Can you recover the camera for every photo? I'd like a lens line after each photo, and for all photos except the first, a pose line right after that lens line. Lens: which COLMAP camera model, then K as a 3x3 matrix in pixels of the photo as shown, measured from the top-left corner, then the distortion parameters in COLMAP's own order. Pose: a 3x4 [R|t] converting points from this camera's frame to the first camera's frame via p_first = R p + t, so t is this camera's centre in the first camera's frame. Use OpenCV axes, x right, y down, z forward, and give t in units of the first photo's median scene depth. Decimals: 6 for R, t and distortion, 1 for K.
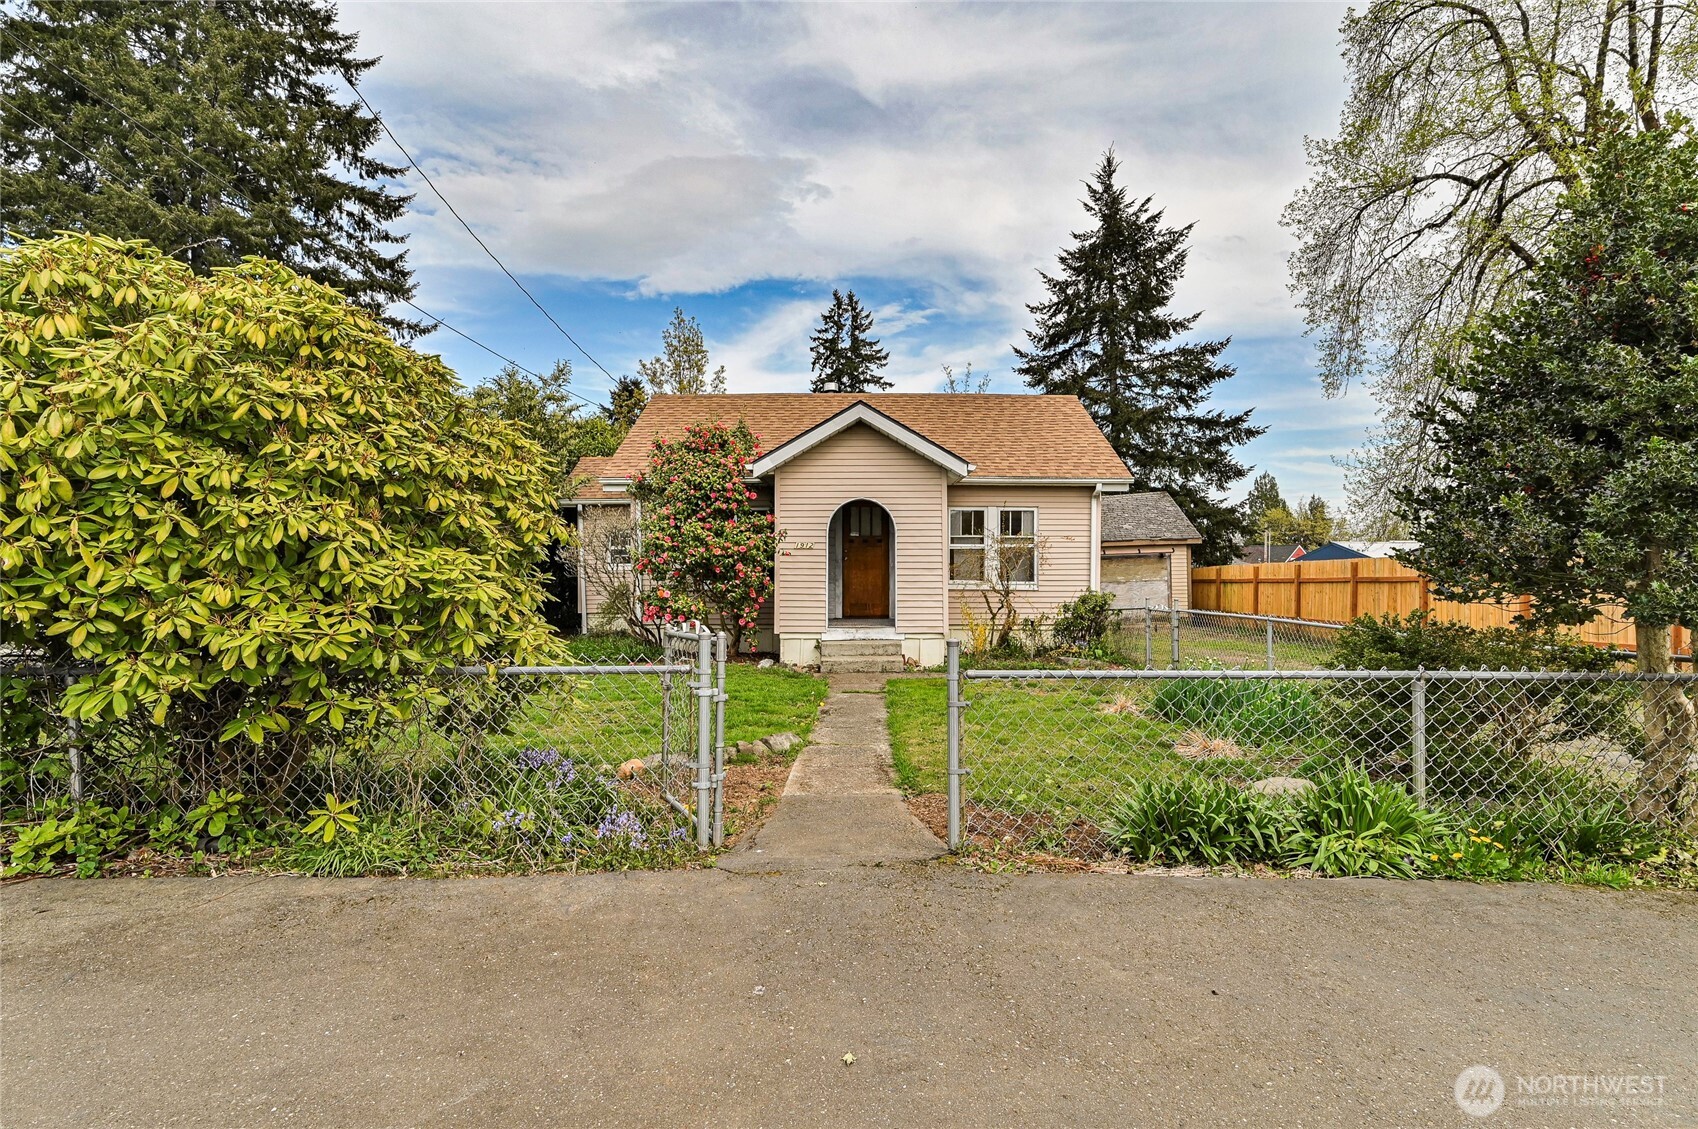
lens RADIAL K [[847.5, 0, 850.0], [0, 847.5, 563.5], [0, 0, 1]] dist [0.001175, 0.001250]
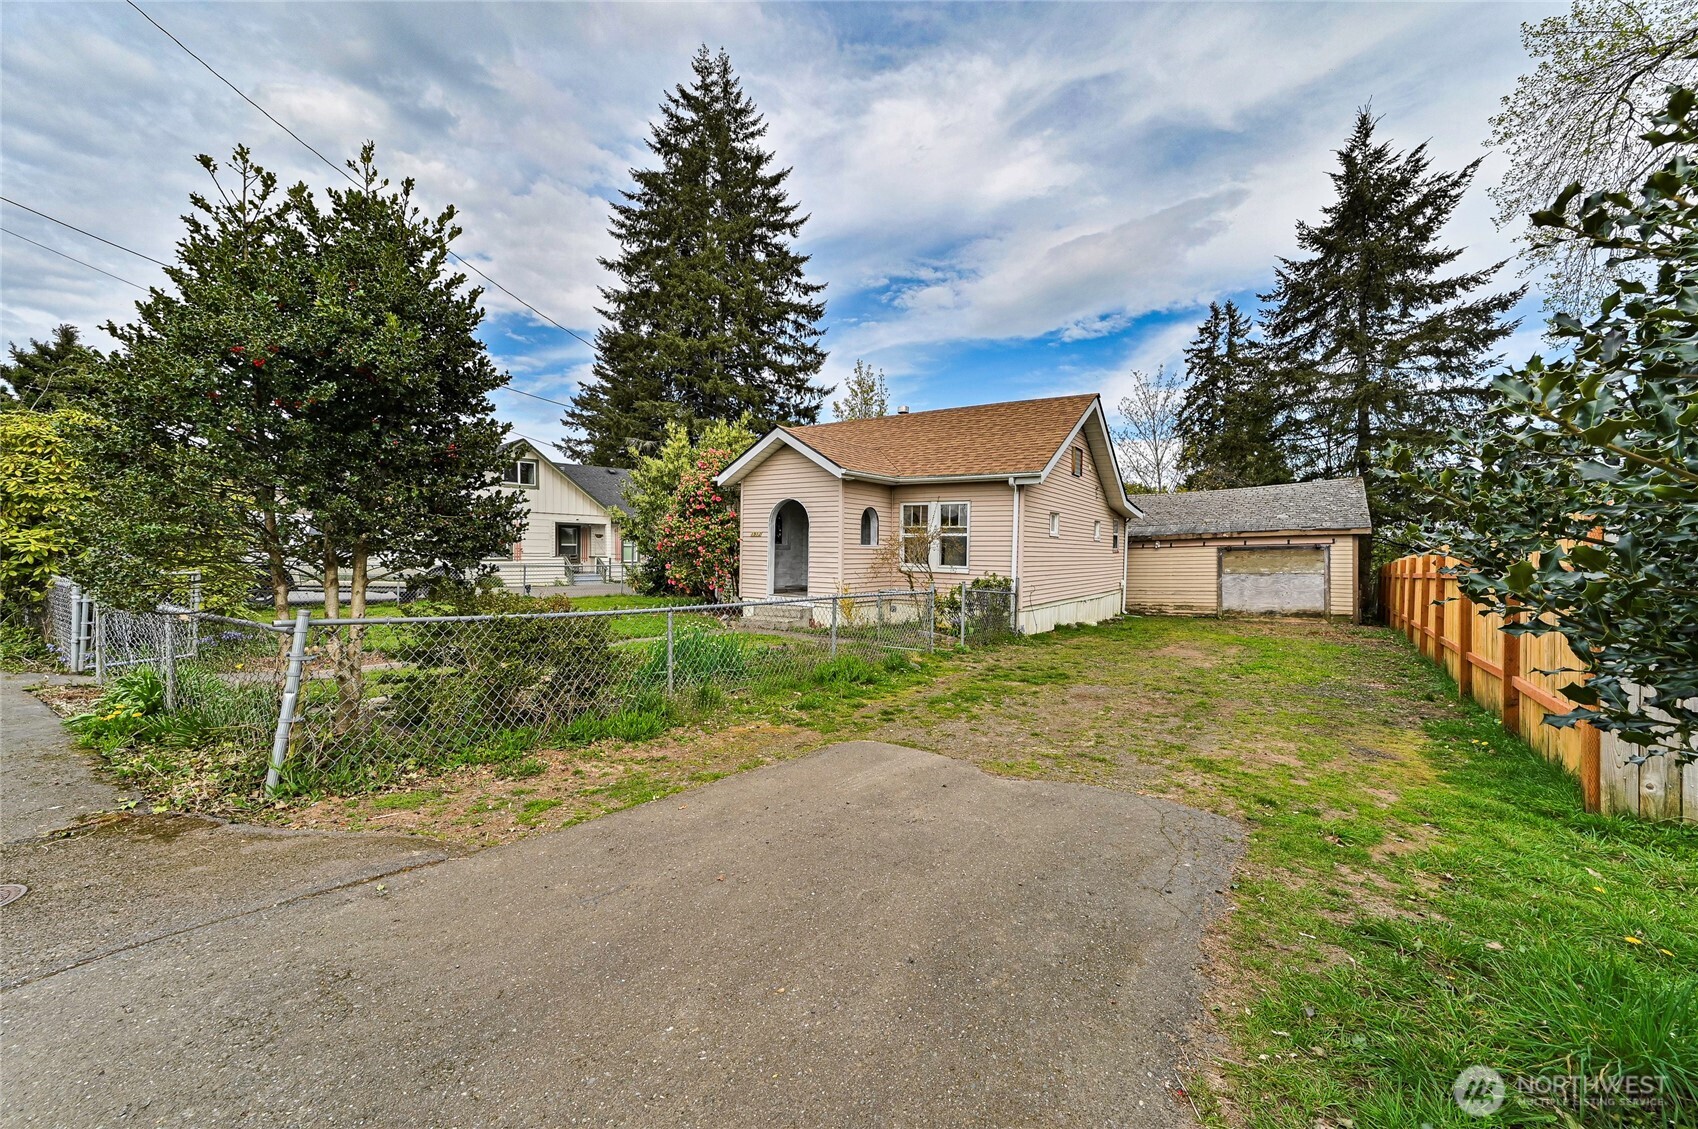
lens RADIAL K [[661.3, 0, 848.5], [0, 661.3, 556.7], [0, 0, 1]] dist [0.014792, 0.000045]
pose [[0.822557, 0.021400, -0.568280, 0.197978], [-0.016023, 0.999767, 0.014456, -0.000705], [0.568457, -0.002785, 0.822708, 0.058659]]
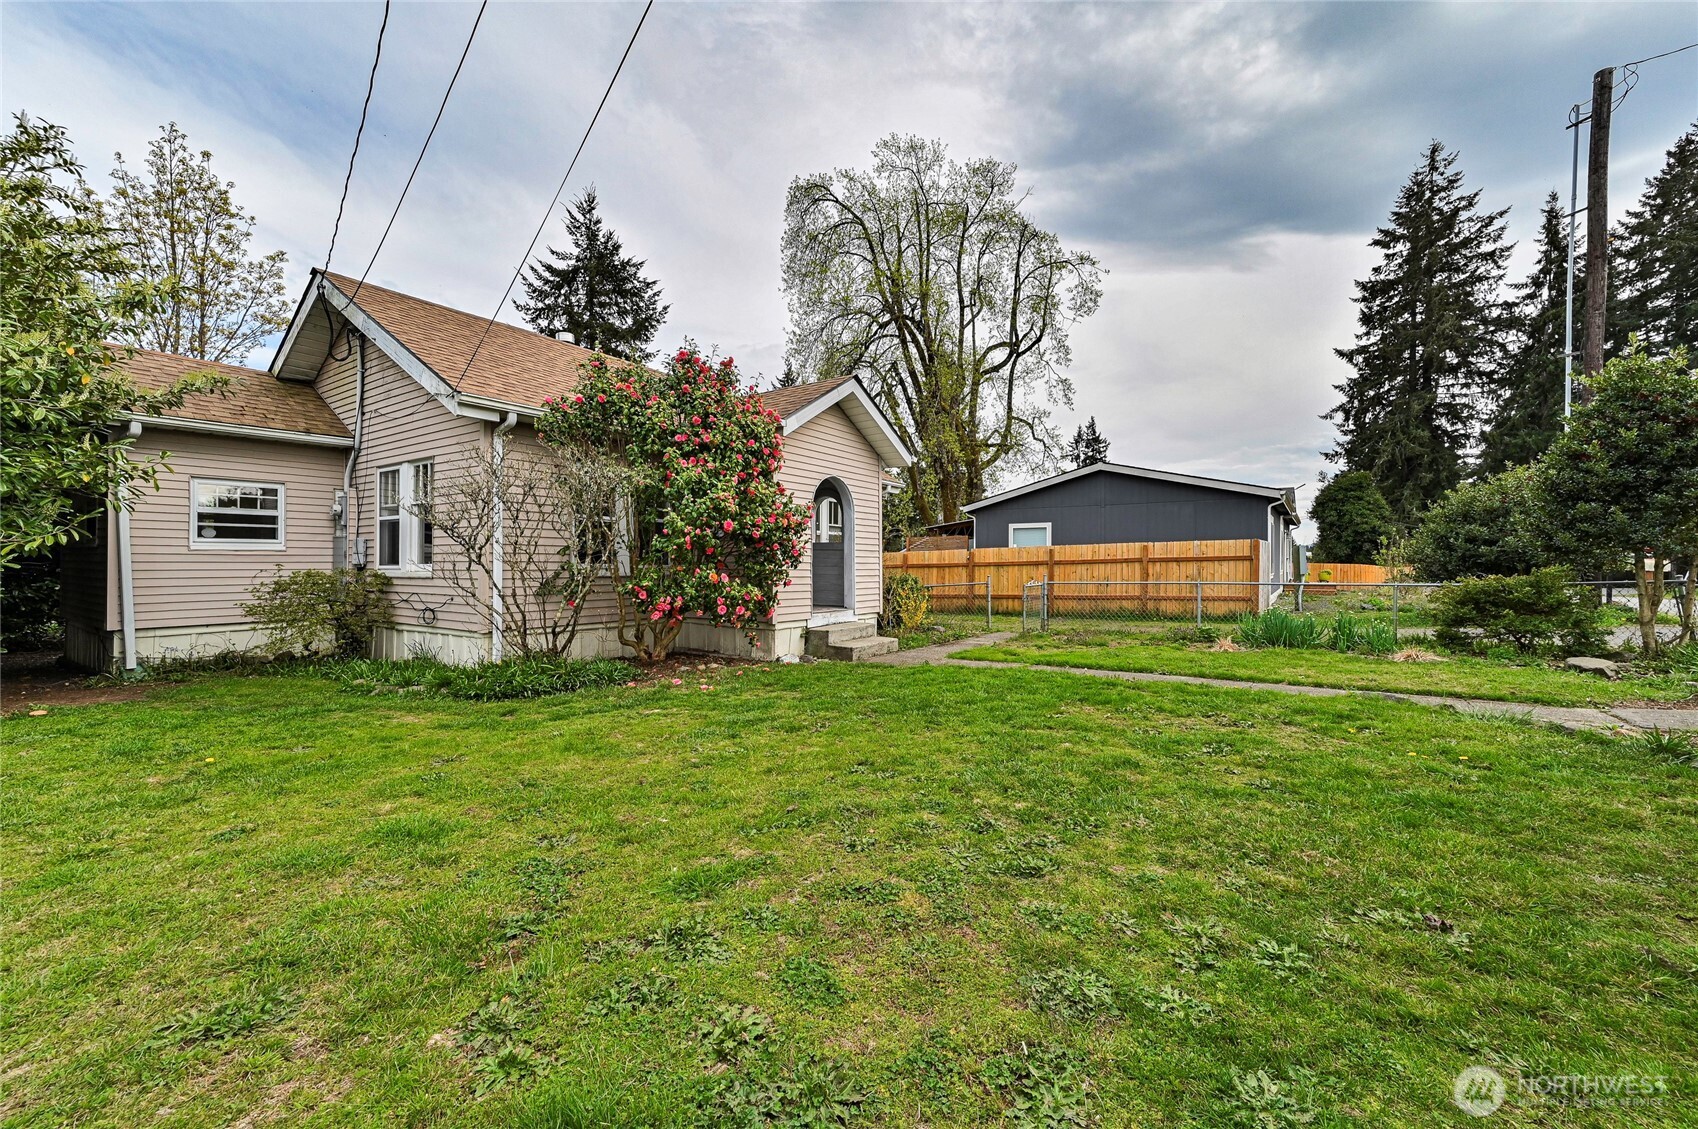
lens RADIAL K [[661.3, 0, 847.7], [0, 661.3, 565.2], [0, 0, 1]] dist [0.014792, 0.000045]
pose [[0.559907, 0.000137, 0.828555, -0.177228], [-0.006821, 0.999967, 0.004444, 0.005544], [-0.828527, -0.008140, 0.559890, 0.164089]]
